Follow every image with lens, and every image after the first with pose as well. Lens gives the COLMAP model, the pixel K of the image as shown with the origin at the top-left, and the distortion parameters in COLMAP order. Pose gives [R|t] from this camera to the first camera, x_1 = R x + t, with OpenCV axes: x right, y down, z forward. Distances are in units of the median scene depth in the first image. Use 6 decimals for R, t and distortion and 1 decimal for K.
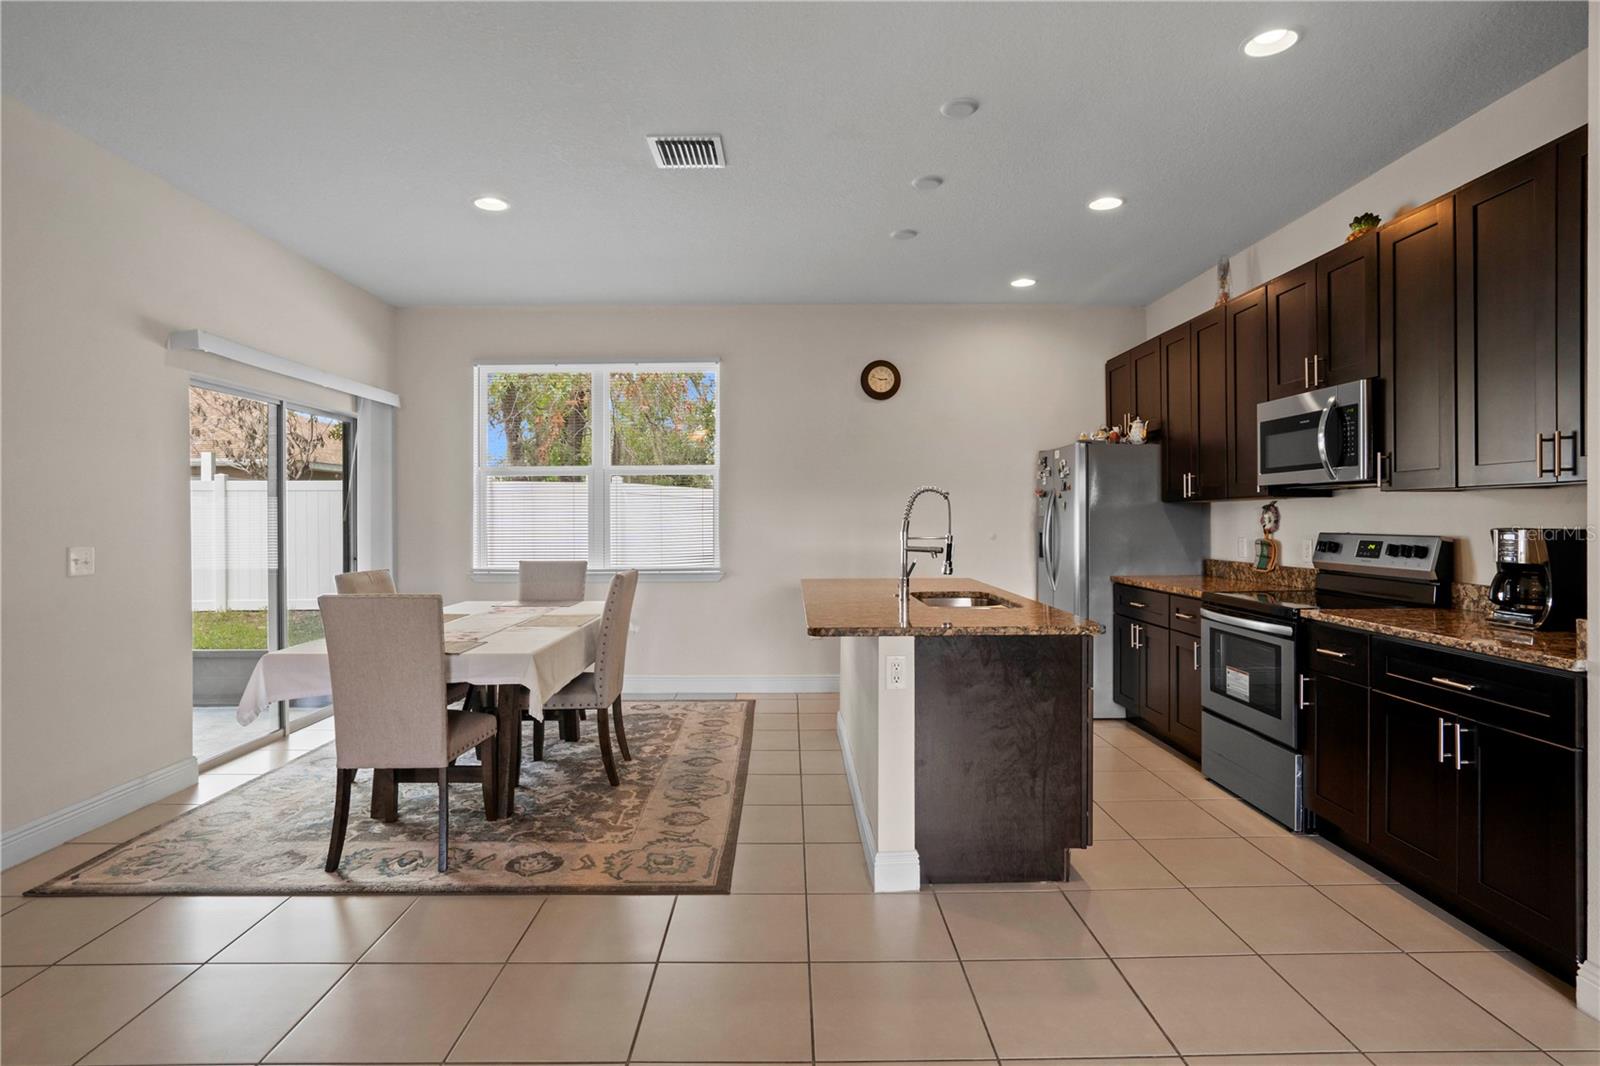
lens RADIAL K [[824.3, 0, 802.5], [0, 824.3, 519.1], [0, 0, 1]] dist [-0.032881, 0.009981]
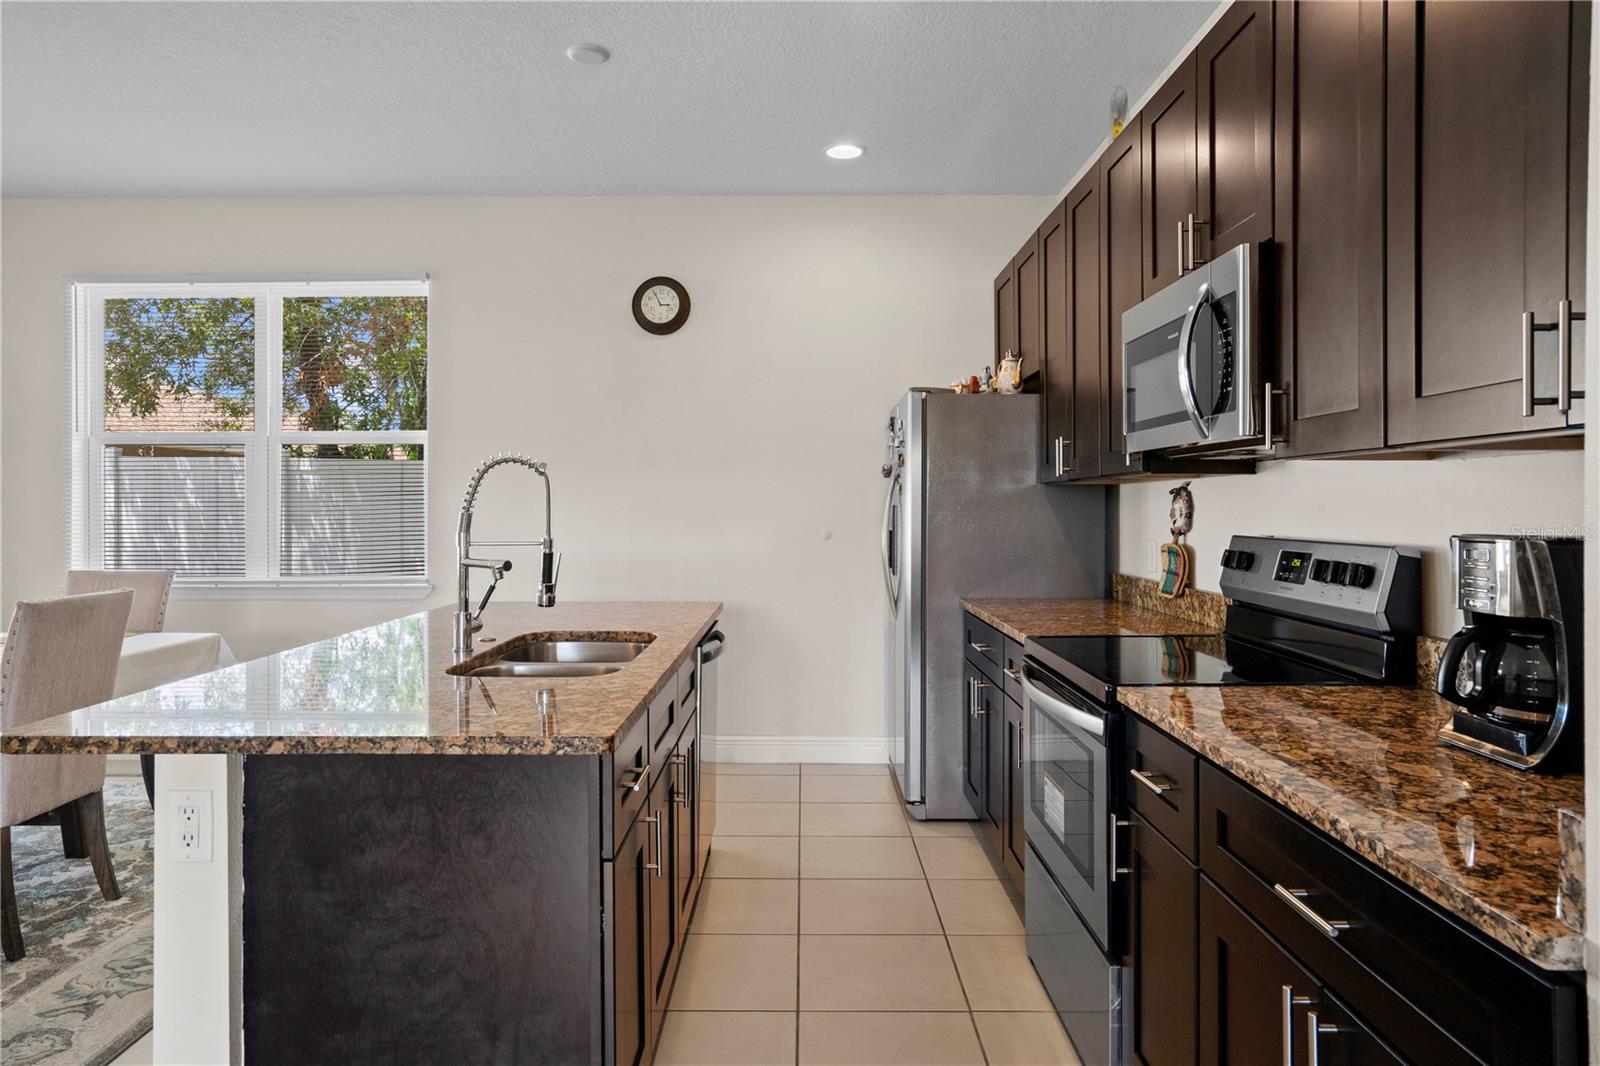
lens RADIAL K [[971.9, 0, 791.2], [0, 971.9, 506.0], [0, 0, 1]] dist [-0.025169, 0.024659]
pose [[0.999685, 0.002000, -0.025010, 0.365319], [-0.002043, 0.999997, -0.001680, -0.002536], [0.025006, 0.001730, 0.999686, 0.328583]]
